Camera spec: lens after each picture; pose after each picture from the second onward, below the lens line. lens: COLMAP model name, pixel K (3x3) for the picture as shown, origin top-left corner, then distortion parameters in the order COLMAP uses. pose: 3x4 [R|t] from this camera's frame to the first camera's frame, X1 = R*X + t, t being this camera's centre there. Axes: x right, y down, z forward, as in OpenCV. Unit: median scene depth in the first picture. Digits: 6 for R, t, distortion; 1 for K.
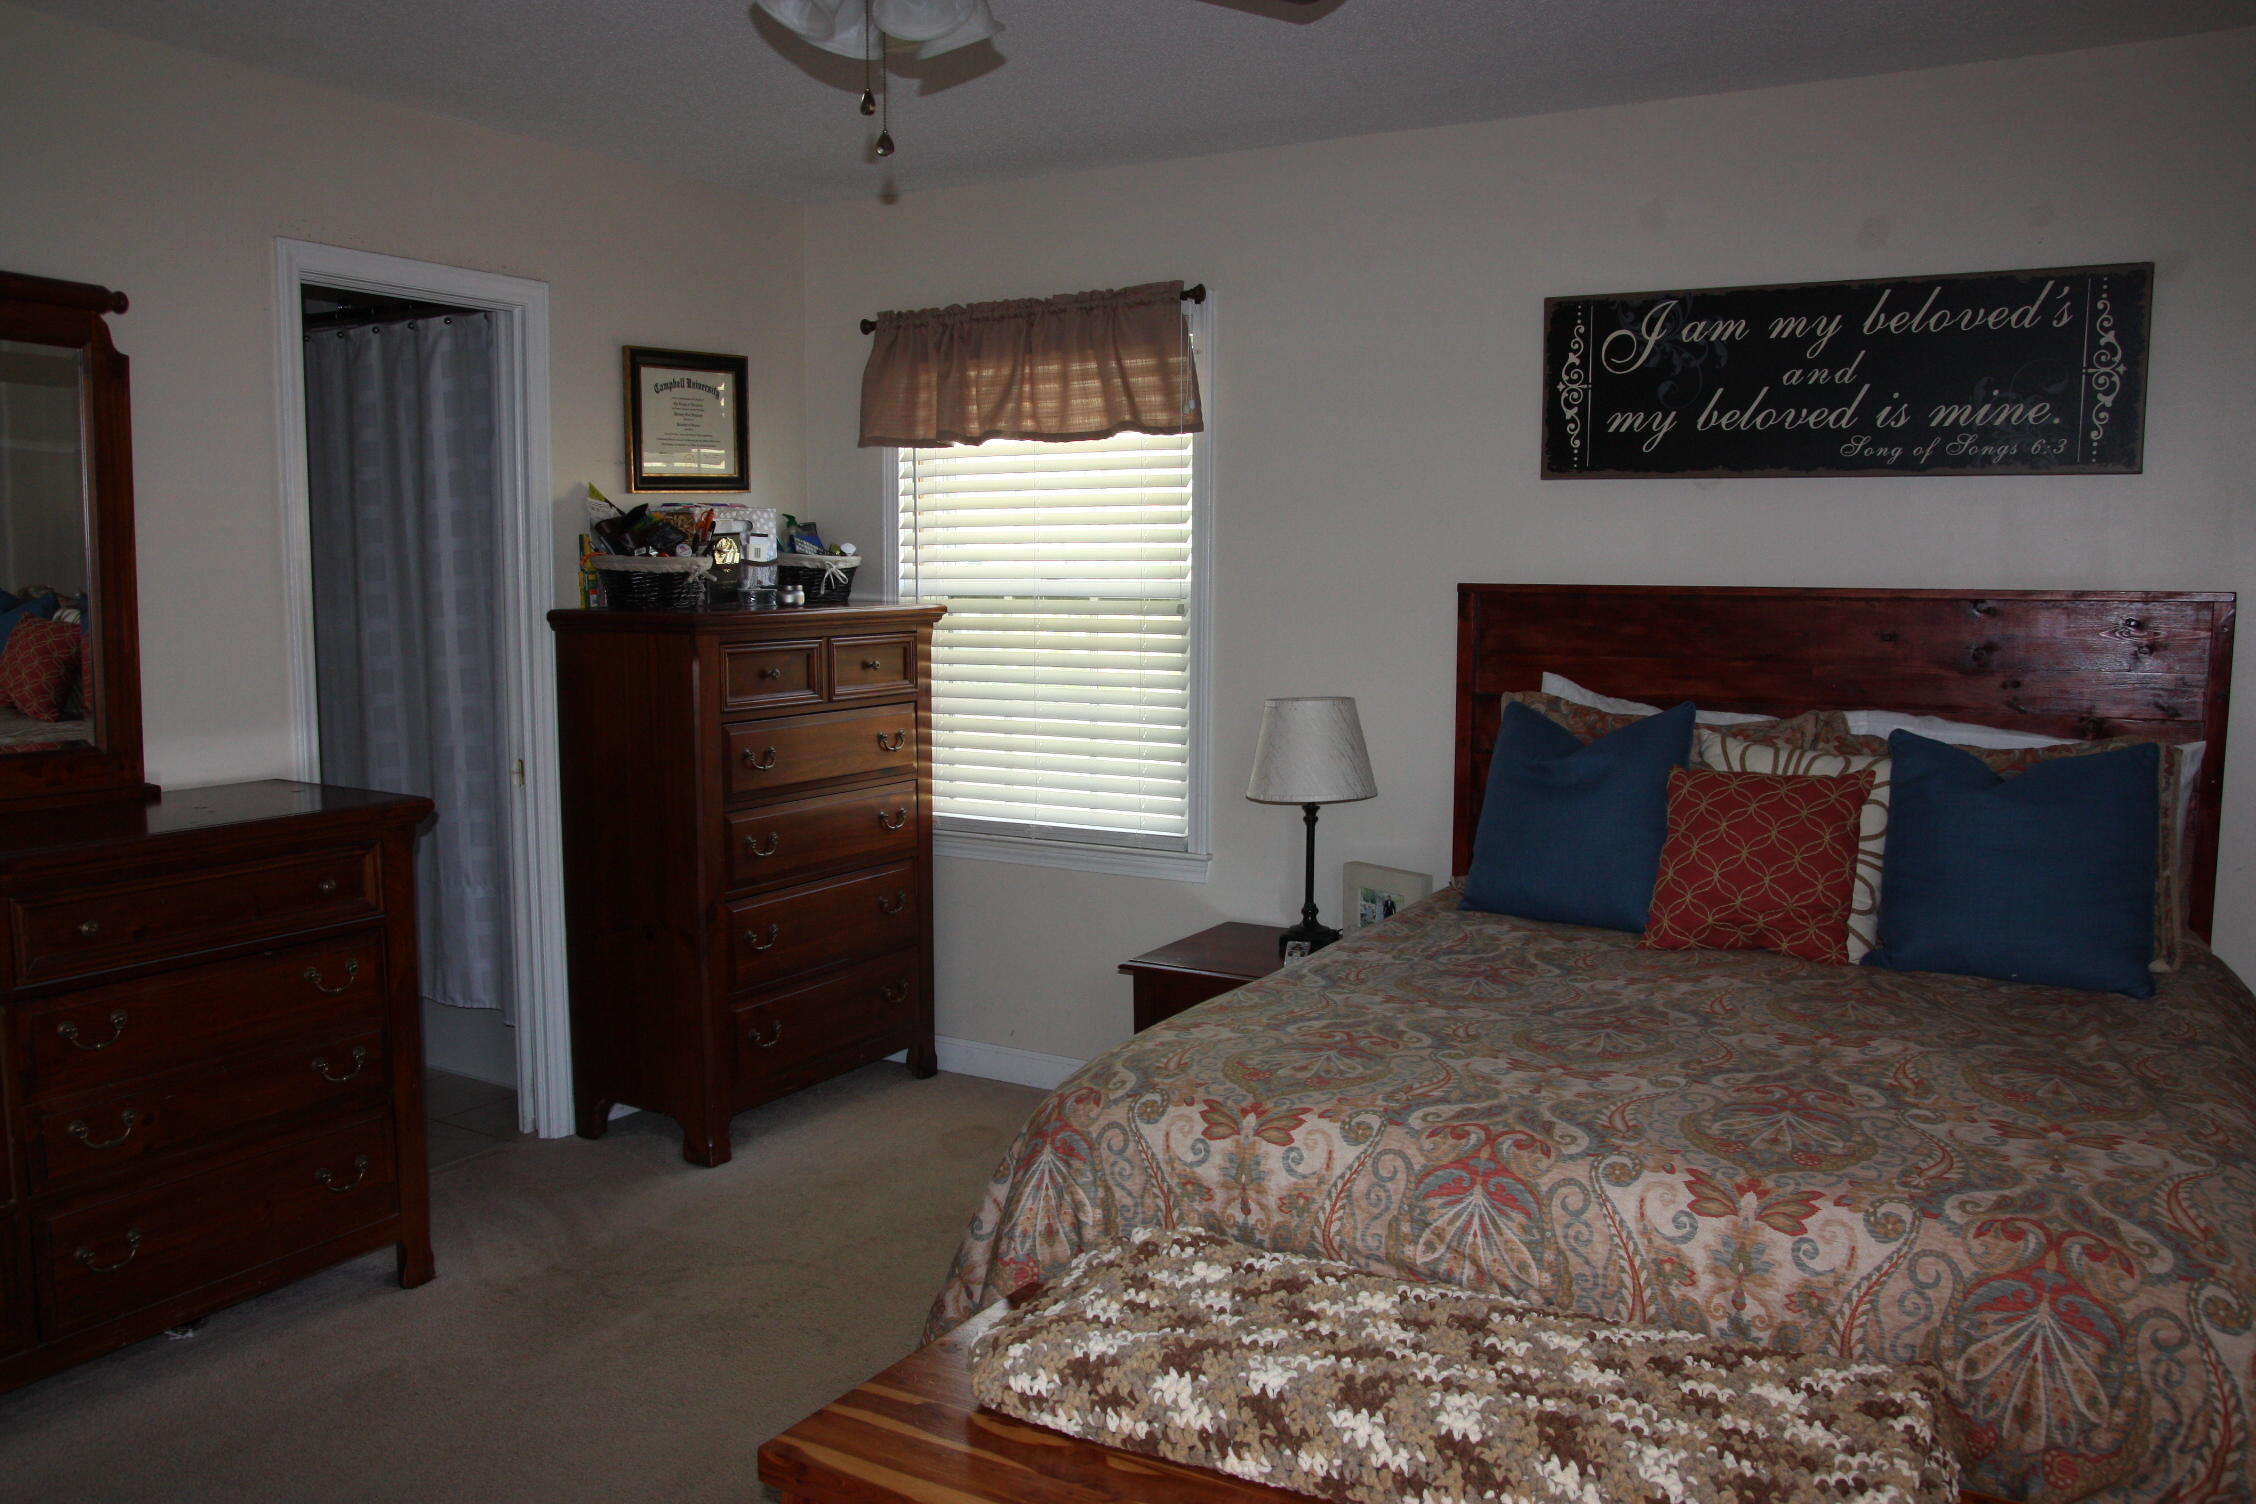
lens RADIAL K [[1772.9, 0, 1114.8], [0, 1772.9, 758.0], [0, 0, 1]] dist [-0.129292, 0.088612]
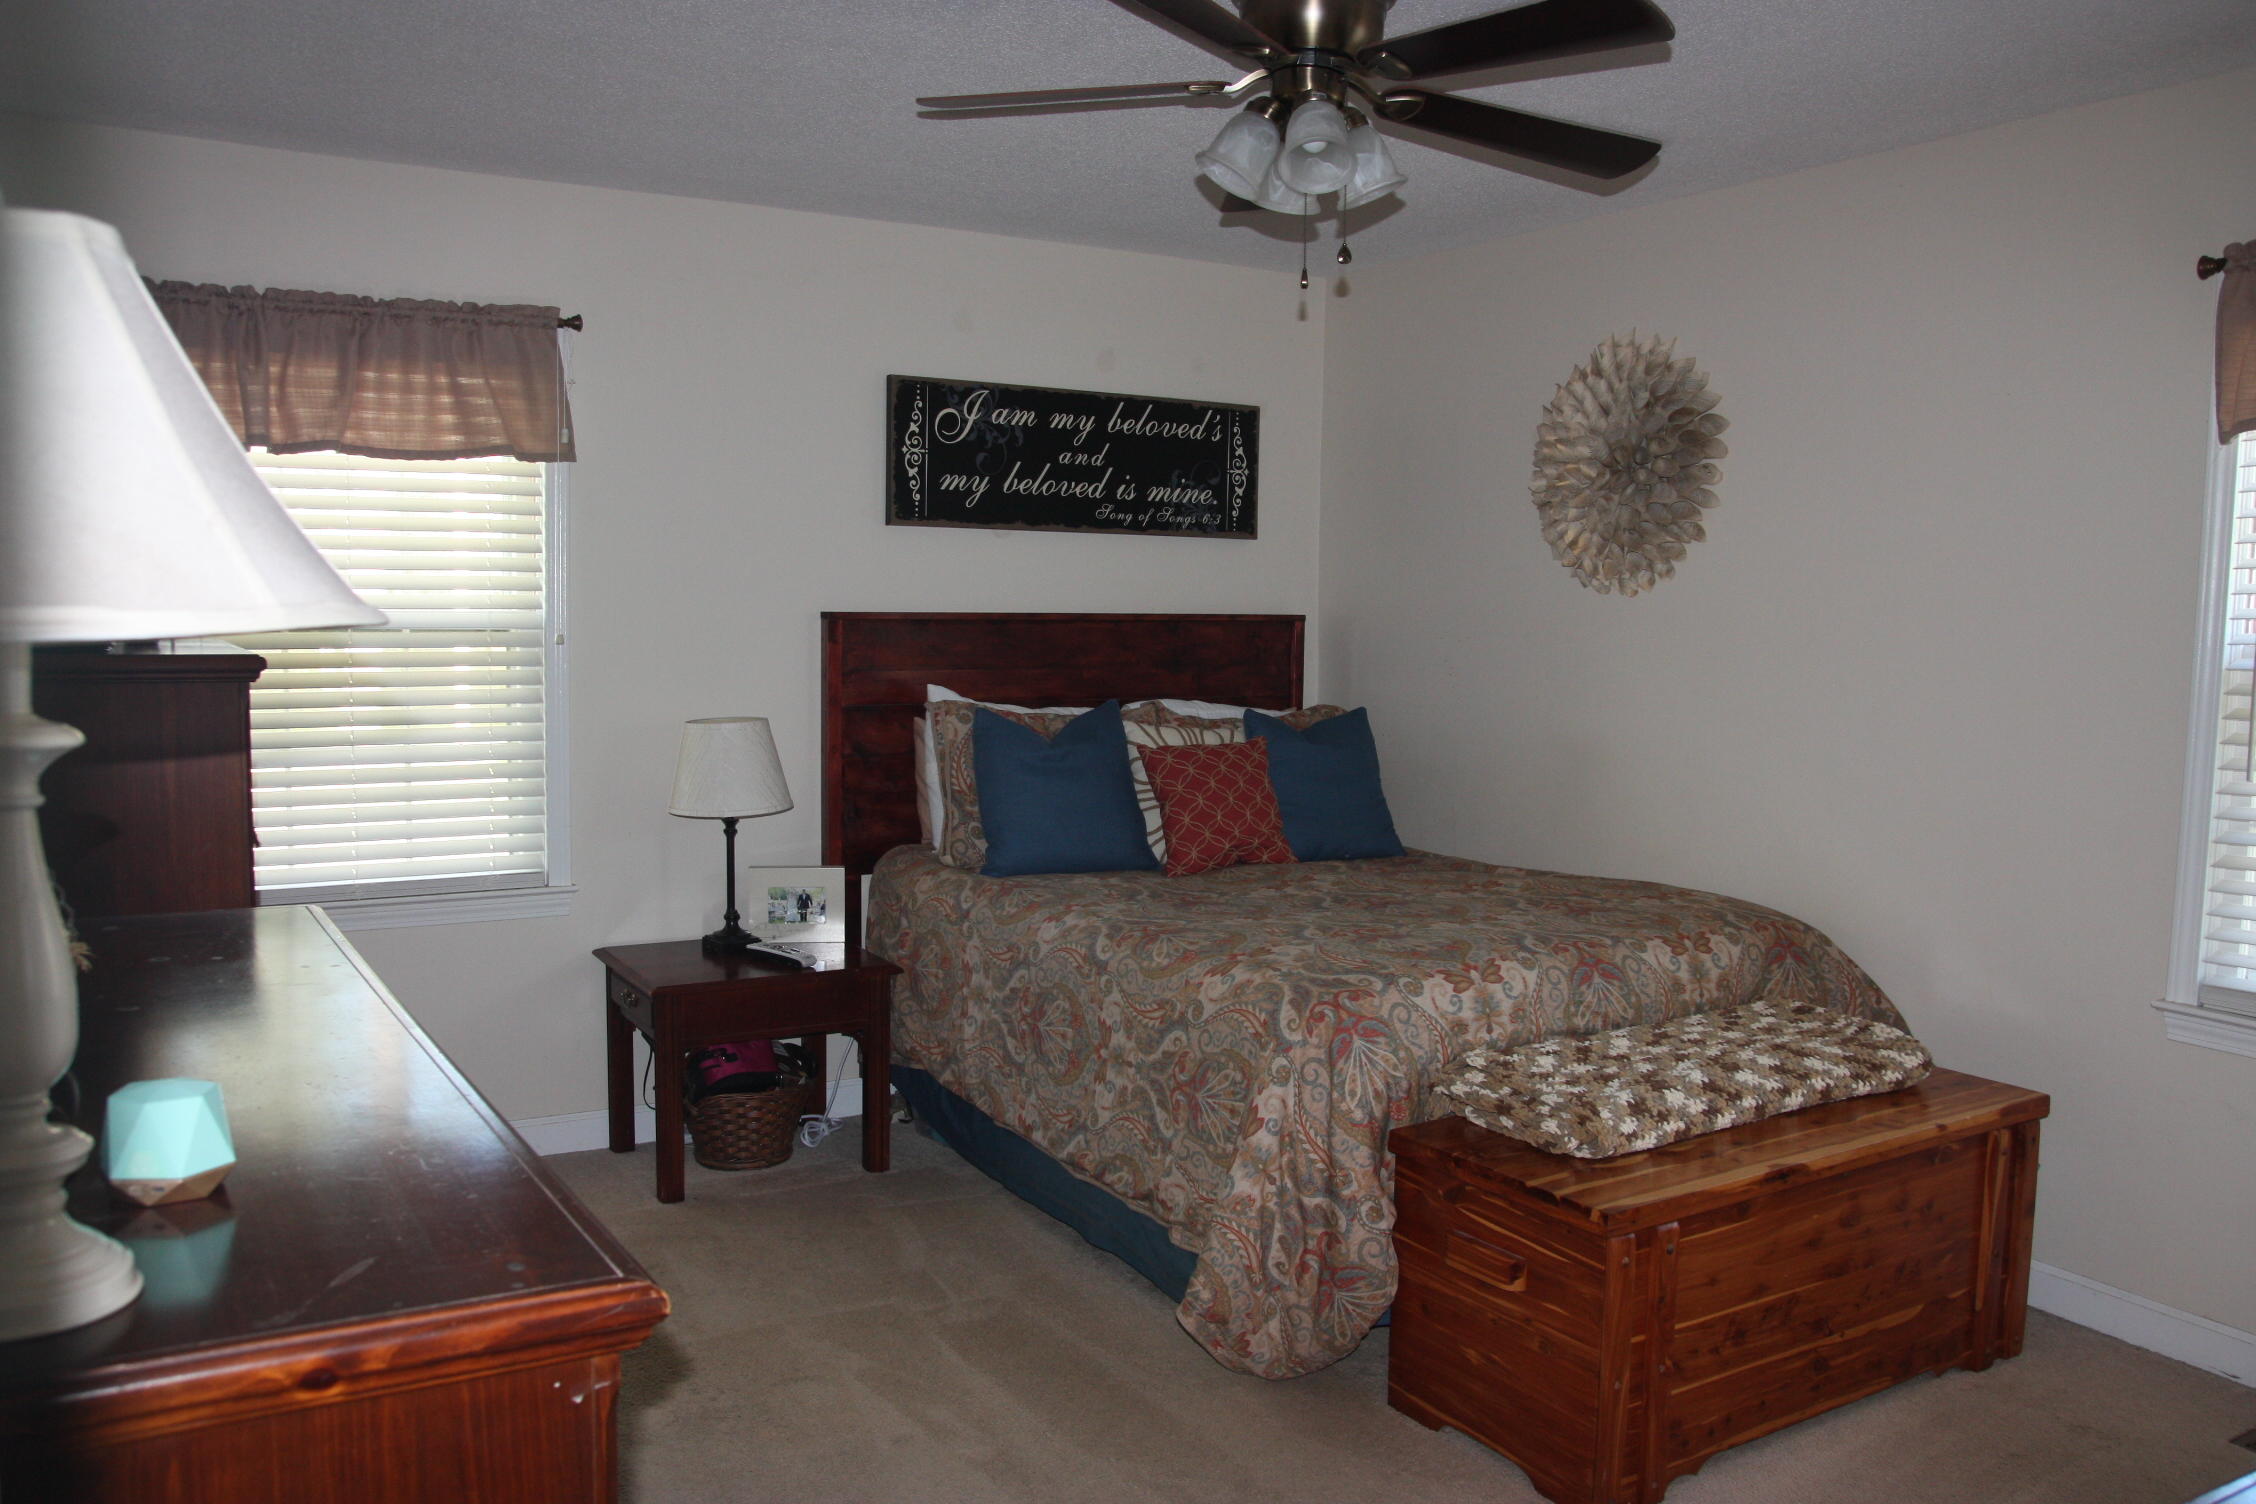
lens RADIAL K [[1772.9, 0, 1133.7], [0, 1772.9, 763.8], [0, 0, 1]] dist [-0.129292, 0.088612]
pose [[0.465589, -0.076994, 0.881646, -0.820363], [0.081449, 0.995708, 0.043943, -0.038511], [-0.881245, 0.051350, 0.469861, 0.318568]]
